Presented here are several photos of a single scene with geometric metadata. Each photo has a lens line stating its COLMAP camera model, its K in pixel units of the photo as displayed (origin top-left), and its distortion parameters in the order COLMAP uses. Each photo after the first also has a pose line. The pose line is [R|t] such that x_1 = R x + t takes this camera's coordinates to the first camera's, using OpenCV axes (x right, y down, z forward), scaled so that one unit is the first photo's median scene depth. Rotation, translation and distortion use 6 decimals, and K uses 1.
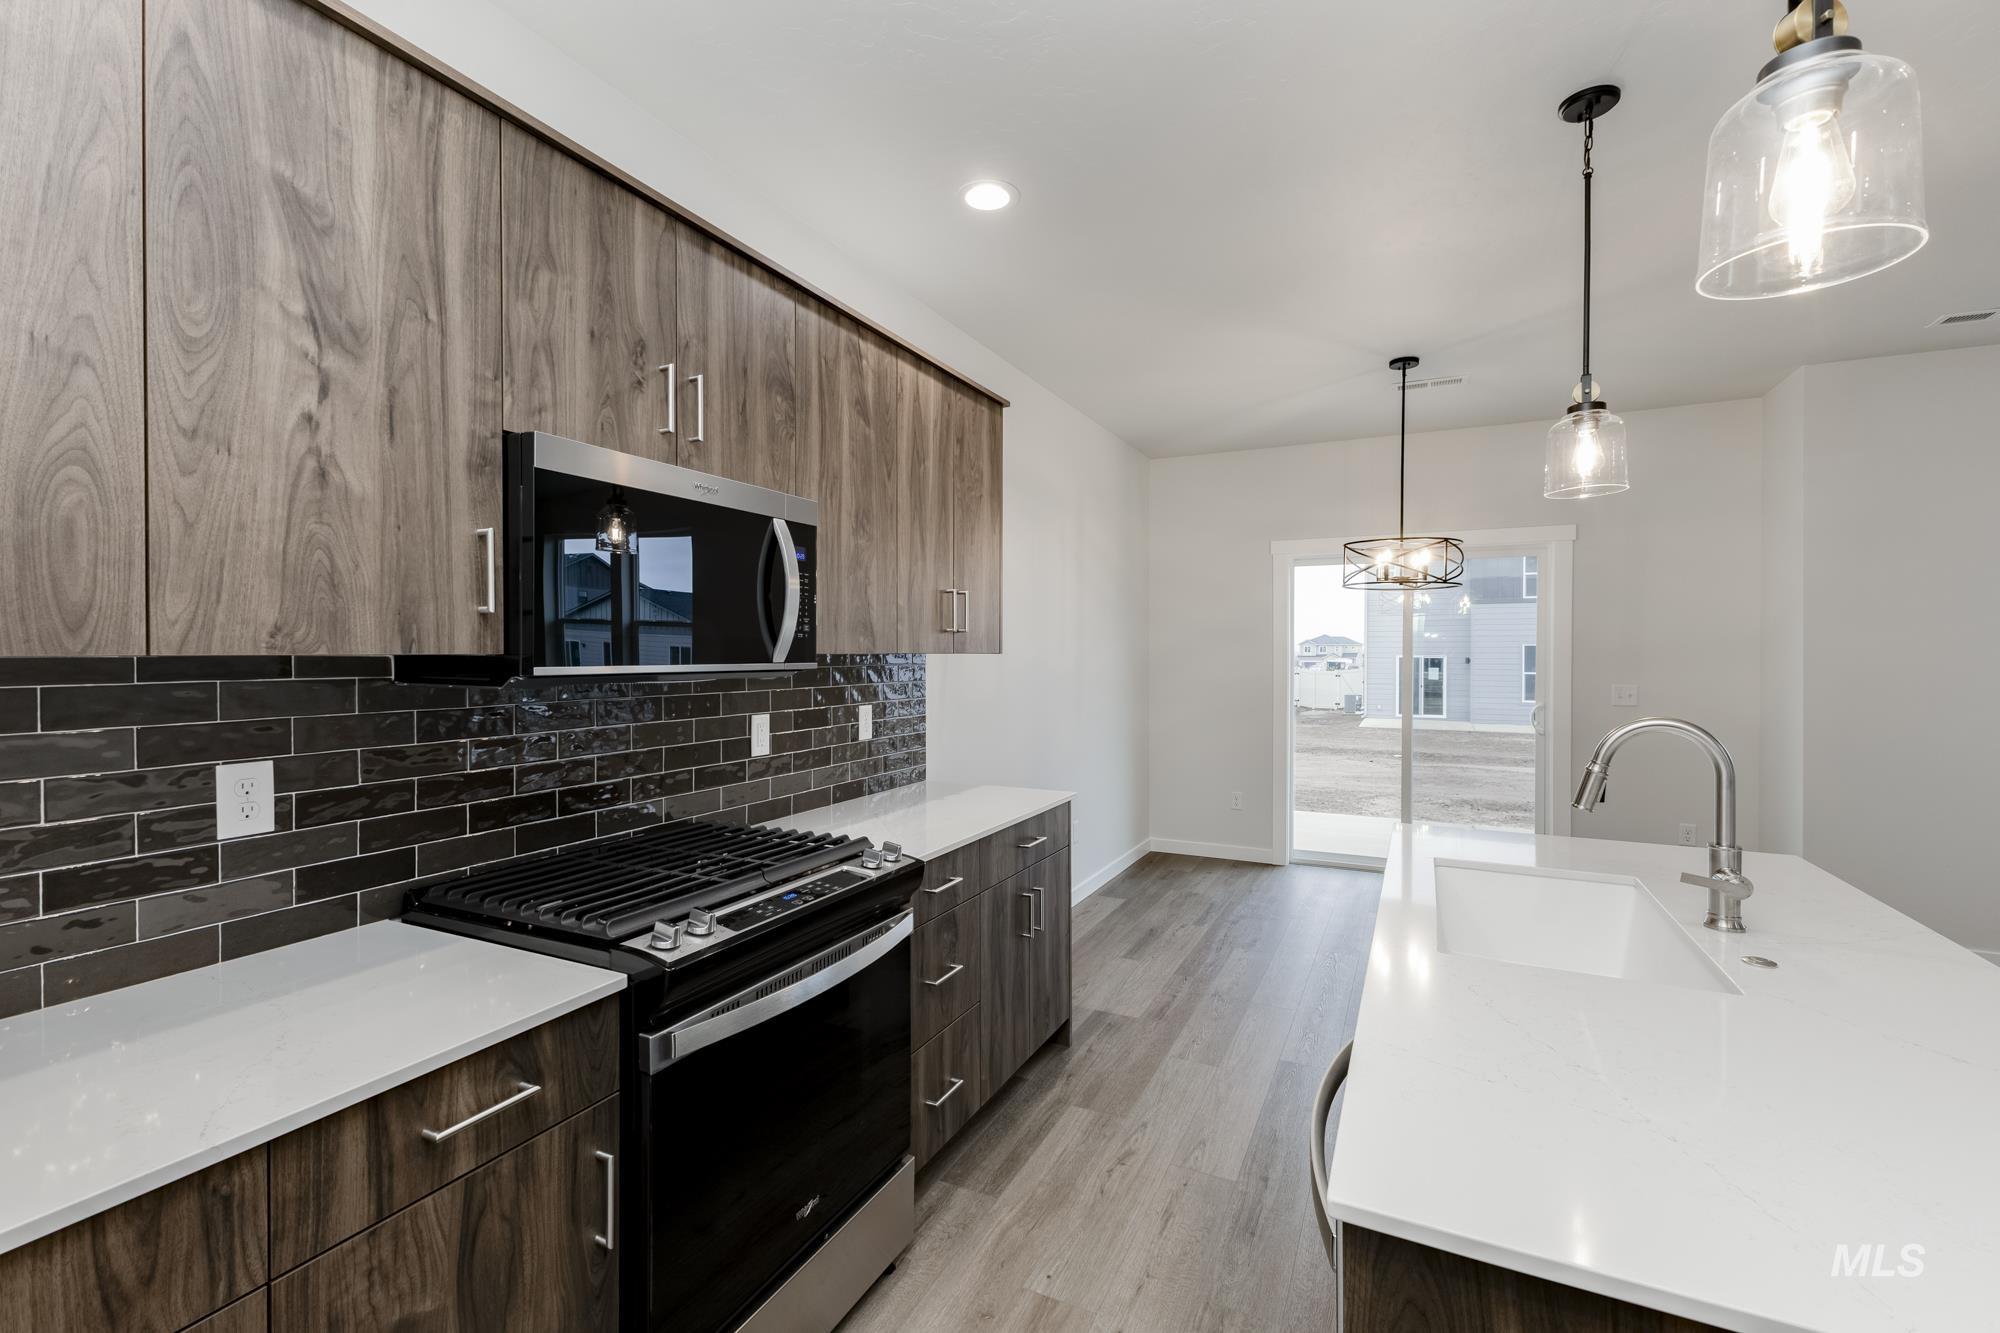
lens RADIAL K [[858.6, 0, 1012.1], [0, 858.6, 663.6], [0, 0, 1]] dist [0.007806, -0.002212]
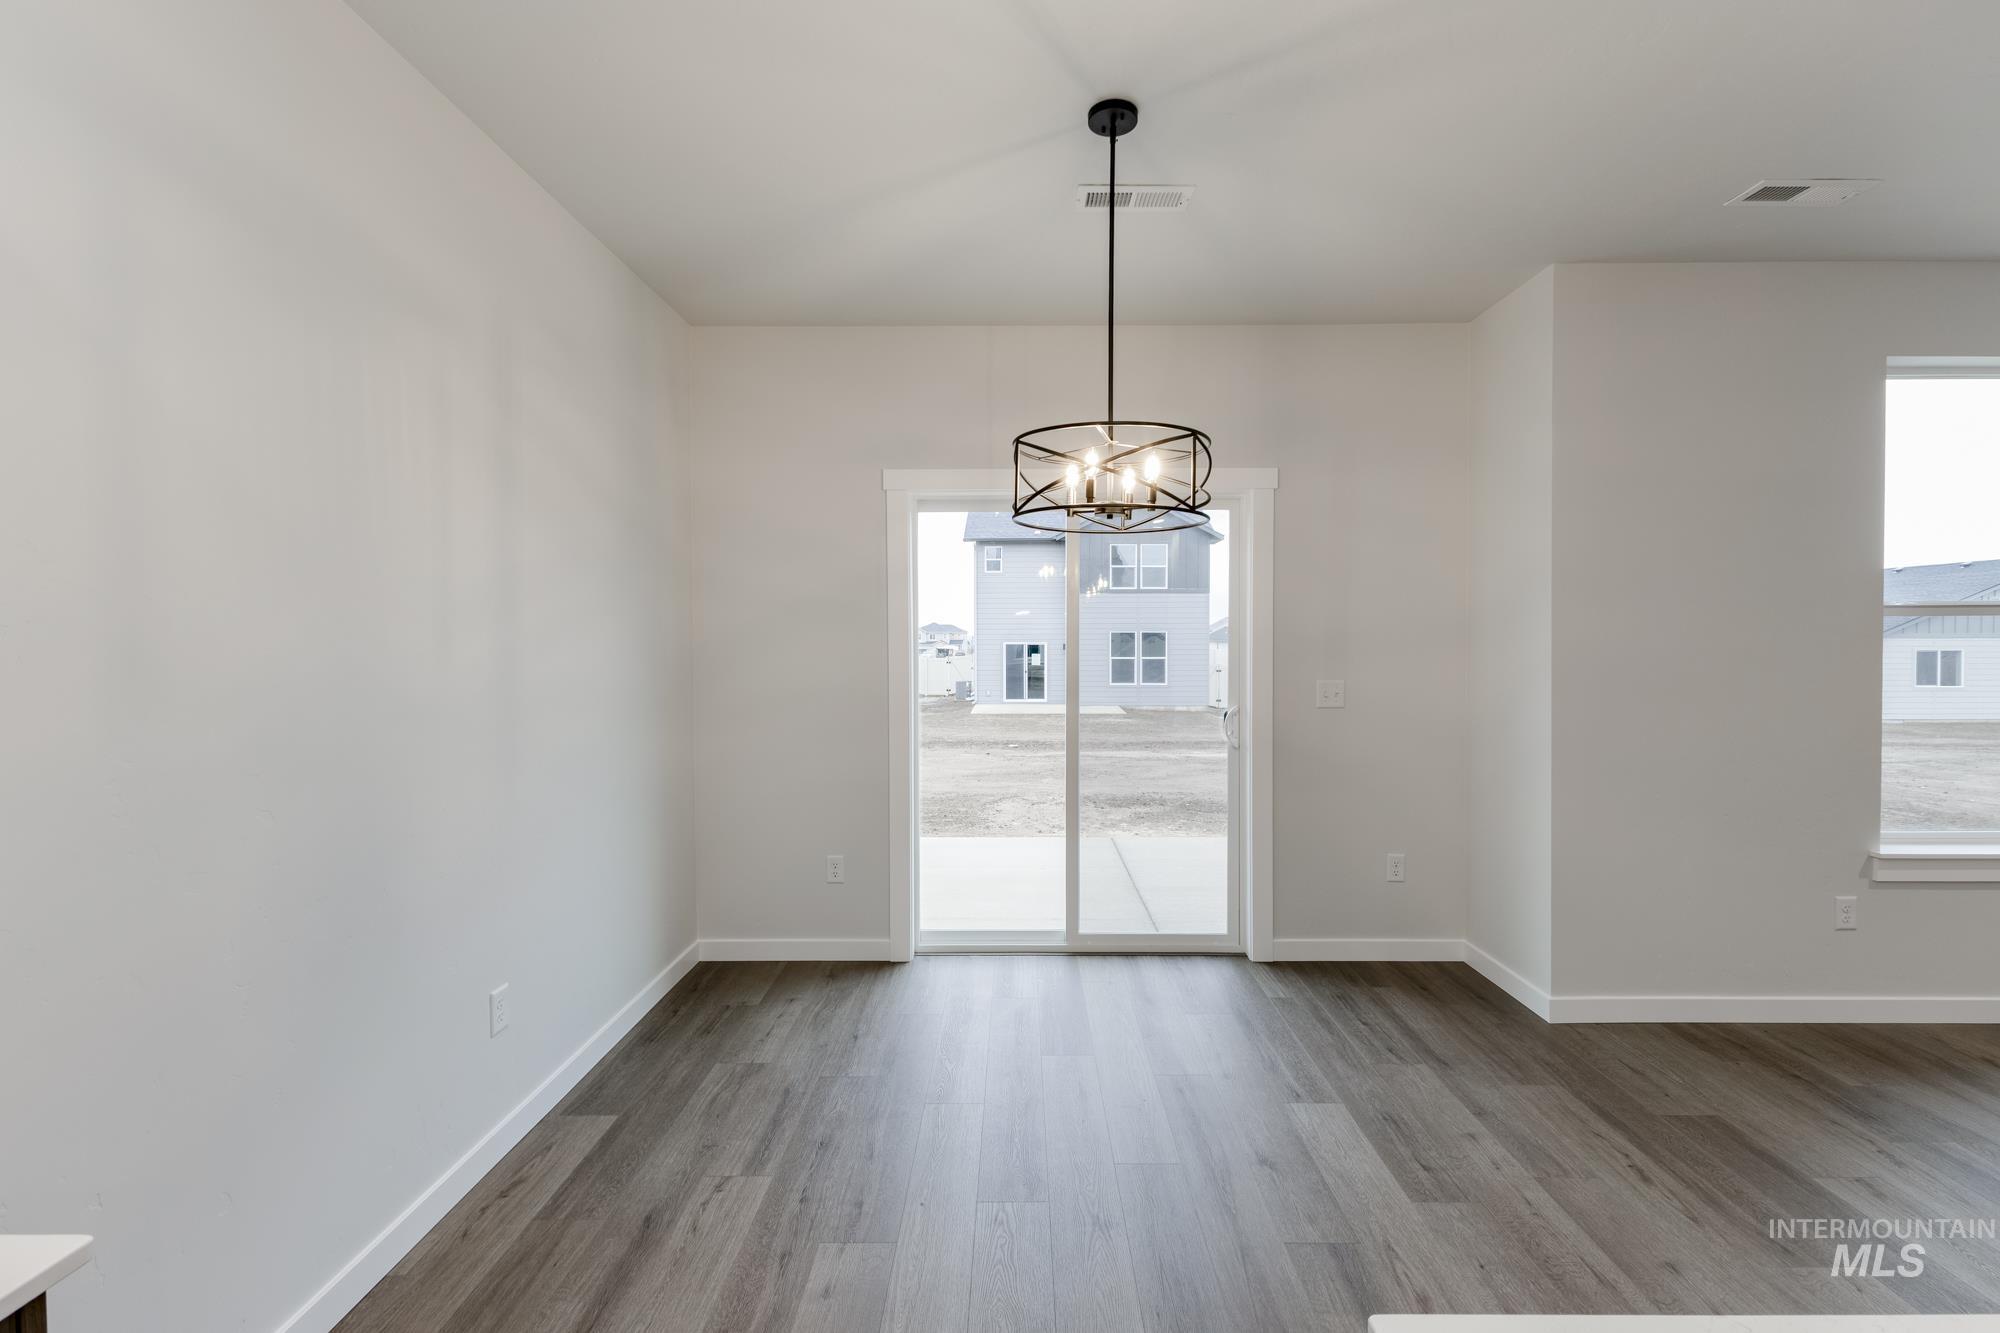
lens RADIAL K [[858.6, 0, 1003.3], [0, 858.6, 650.0], [0, 0, 1]] dist [0.007806, -0.002212]
pose [[0.909274, -0.007670, 0.416127, 0.121183], [0.008197, 0.999966, 0.000522, -0.003643], [-0.416117, 0.002936, 0.909306, 0.404470]]
